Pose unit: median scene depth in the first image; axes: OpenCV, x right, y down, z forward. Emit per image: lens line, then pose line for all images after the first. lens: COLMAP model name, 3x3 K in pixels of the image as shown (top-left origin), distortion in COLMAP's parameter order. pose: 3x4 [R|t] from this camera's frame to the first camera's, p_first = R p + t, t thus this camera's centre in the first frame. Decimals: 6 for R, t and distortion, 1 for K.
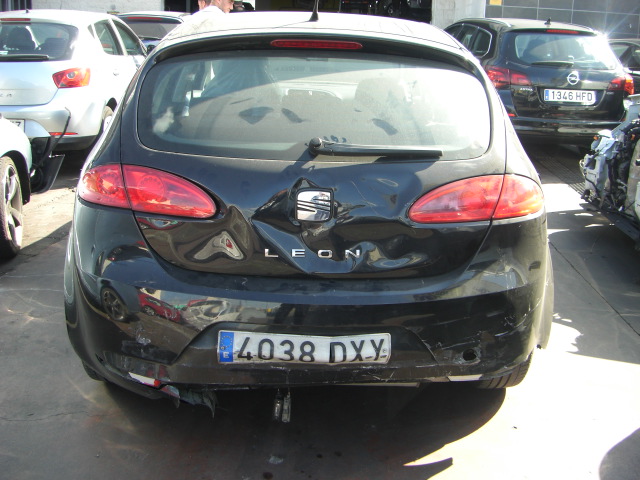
lens RADIAL K [[704.3, 0, 320.0], [0, 704.3, 240.0], [0, 0, 1]] dist [-0.144787, 0.050952]
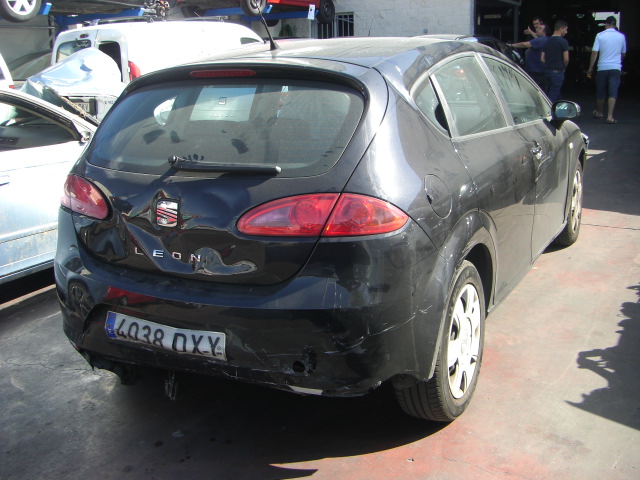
lens RADIAL K [[704.3, 0, 320.0], [0, 704.3, 240.0], [0, 0, 1]] dist [-0.144787, 0.050952]
pose [[0.866464, 0.069979, -0.494311, 0.773794], [-0.084378, 0.996410, -0.006844, -0.018176], [0.492058, 0.047639, 0.869258, 0.112708]]
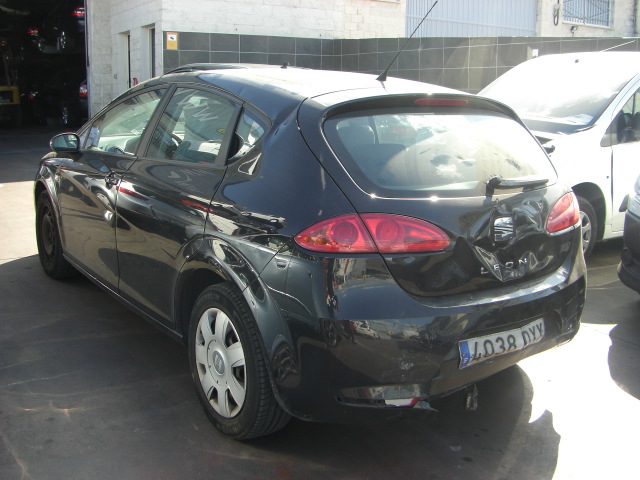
lens RADIAL K [[704.3, 0, 320.0], [0, 704.3, 240.0], [0, 0, 1]] dist [-0.144787, 0.050952]
pose [[0.833467, -0.130671, 0.536896, -0.953063], [0.159790, 0.987120, -0.007807, -0.070026], [-0.528961, 0.092297, 0.843612, 0.103702]]
